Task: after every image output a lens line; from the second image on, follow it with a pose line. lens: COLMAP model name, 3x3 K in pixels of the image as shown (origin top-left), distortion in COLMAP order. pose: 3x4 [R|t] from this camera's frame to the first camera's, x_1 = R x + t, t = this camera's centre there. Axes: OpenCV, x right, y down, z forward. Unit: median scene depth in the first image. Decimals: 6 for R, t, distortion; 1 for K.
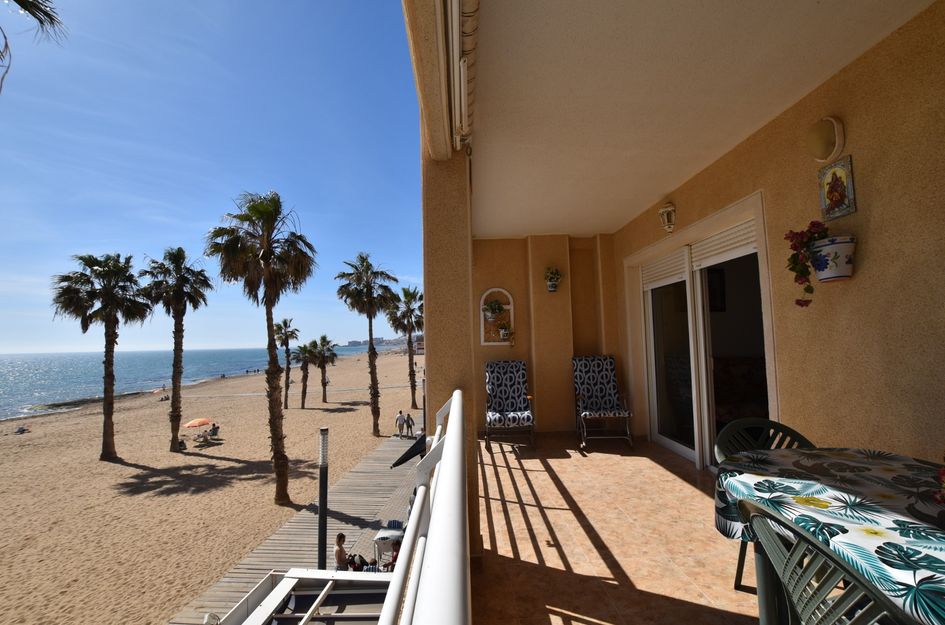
lens RADIAL K [[417.5, 0, 472.7], [0, 417.5, 311.3], [0, 0, 1]] dist [-0.030425, 0.003070]
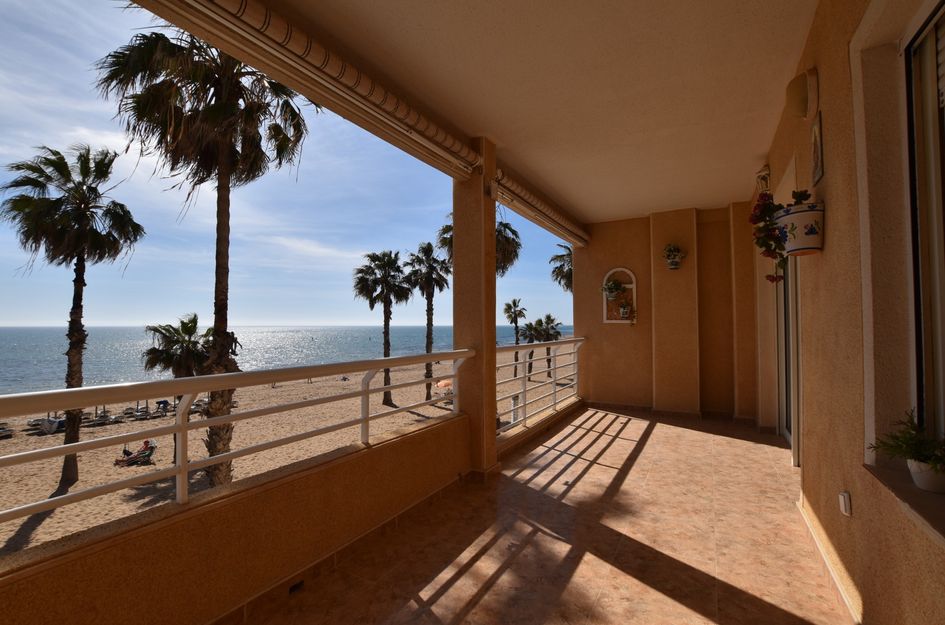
lens RADIAL K [[417.5, 0, 475.9], [0, 417.5, 310.5], [0, 0, 1]] dist [-0.030425, 0.003070]
pose [[0.858034, 0.008043, -0.513529, 0.058676], [0.015667, 0.999002, 0.041823, 0.000395], [0.513353, -0.043931, 0.857052, -0.015243]]
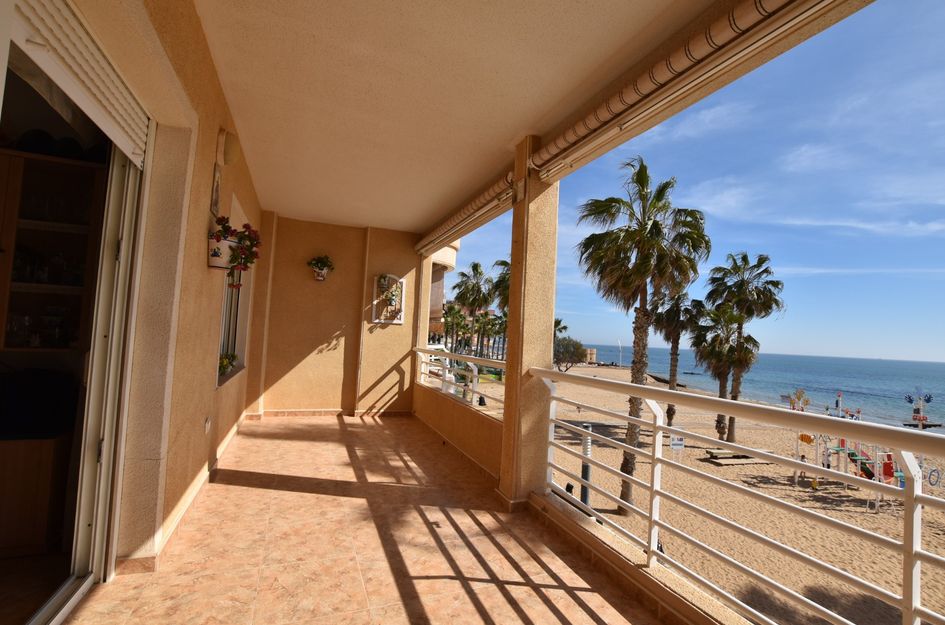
lens RADIAL K [[417.5, 0, 475.5], [0, 417.5, 313.9], [0, 0, 1]] dist [-0.030425, 0.003070]
pose [[-0.932877, -0.042241, -0.357709, 0.048886], [-0.001111, 0.993432, -0.114415, 0.016975], [0.360193, -0.106337, -0.926797, 0.206326]]
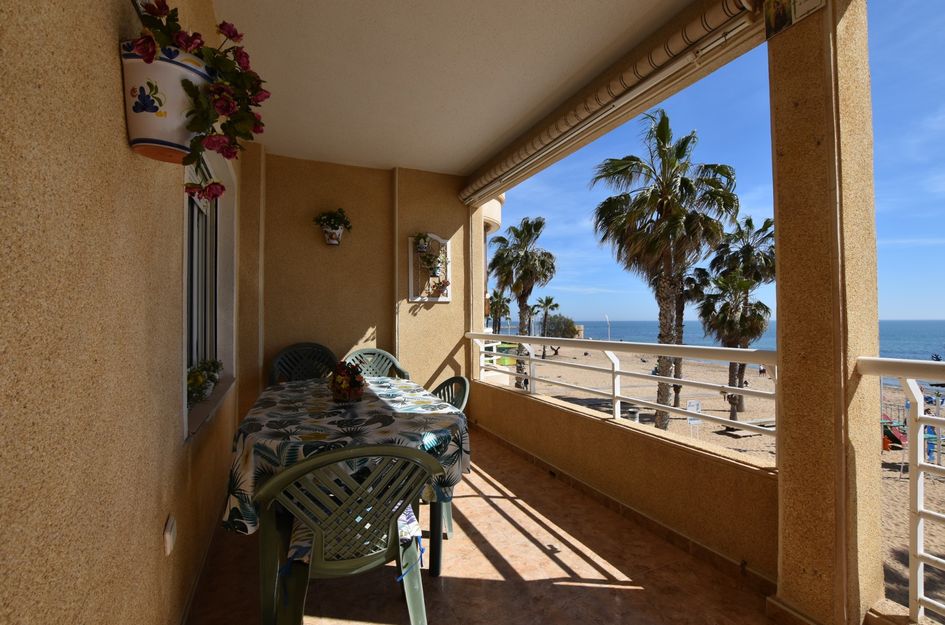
lens RADIAL K [[417.5, 0, 474.9], [0, 417.5, 316.4], [0, 0, 1]] dist [-0.030425, 0.003070]
pose [[-0.919122, 0.025705, -0.393135, 0.060679], [0.056212, 0.996216, -0.066281, 0.013574], [0.389943, -0.083019, -0.917089, 0.133962]]
